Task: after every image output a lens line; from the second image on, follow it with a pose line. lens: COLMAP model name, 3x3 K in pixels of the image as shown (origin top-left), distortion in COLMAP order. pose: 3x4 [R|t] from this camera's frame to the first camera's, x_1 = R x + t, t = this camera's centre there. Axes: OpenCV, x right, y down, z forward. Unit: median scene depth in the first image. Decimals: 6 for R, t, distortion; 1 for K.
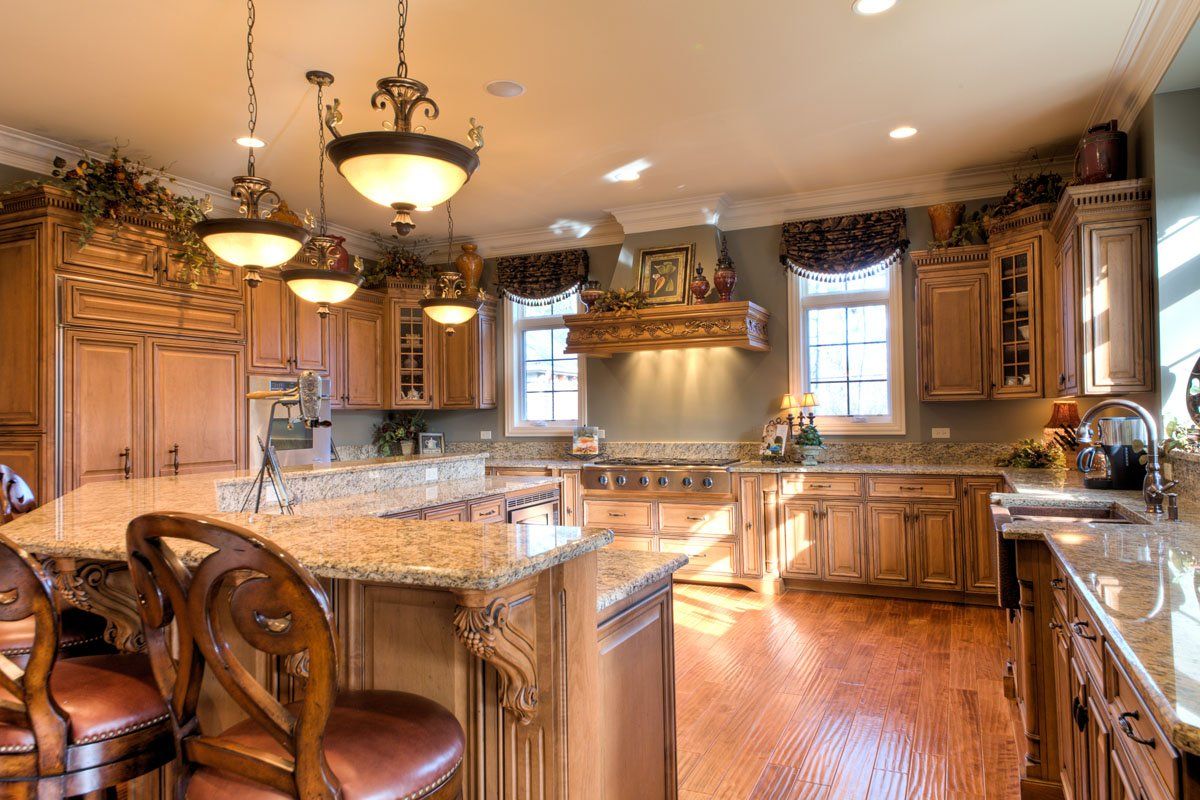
lens RADIAL K [[774.6, 0, 602.6], [0, 774.6, 396.9], [0, 0, 1]] dist [0.090427, -0.081651]
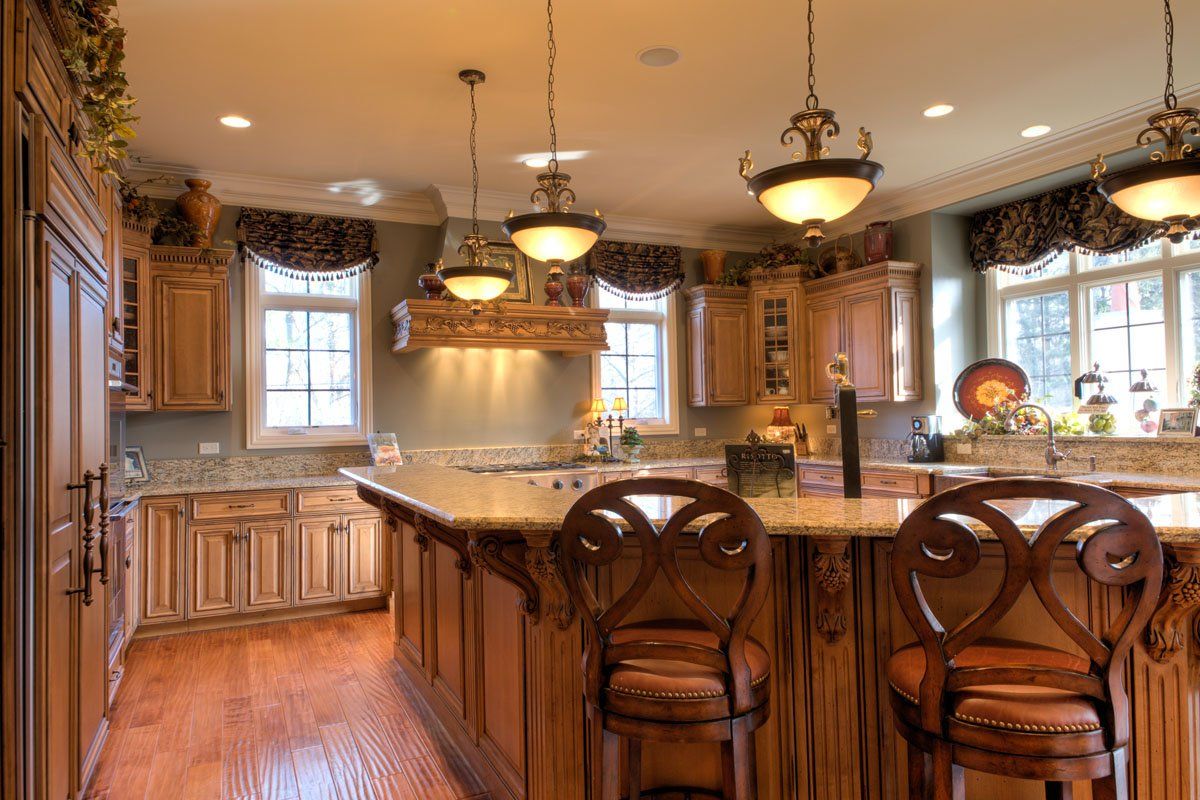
lens RADIAL K [[804.0, 0, 600.0], [0, 804.0, 400.0], [0, 0, 1]] dist [0.077660, 0.000420]
pose [[0.636639, 0.019116, 0.770925, -0.818424], [-0.009136, 0.999810, -0.017247, 0.023403], [-0.771108, 0.003937, 0.636692, 0.388743]]
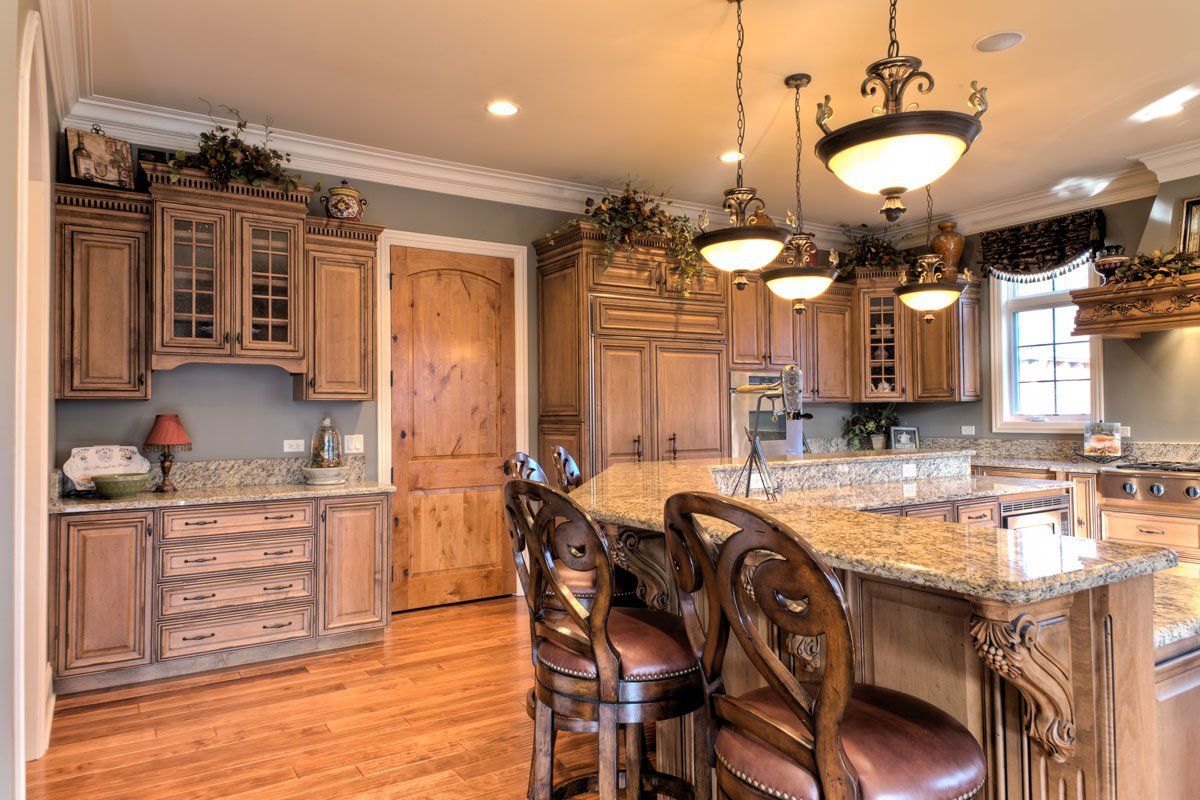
lens RADIAL K [[774.6, 0, 602.6], [0, 774.6, 396.9], [0, 0, 1]] dist [0.090427, -0.081651]
pose [[0.838869, -0.007291, -0.544284, -0.013037], [0.012111, 0.999913, 0.005272, 0.000141], [0.544198, -0.011015, 0.838884, -0.003864]]
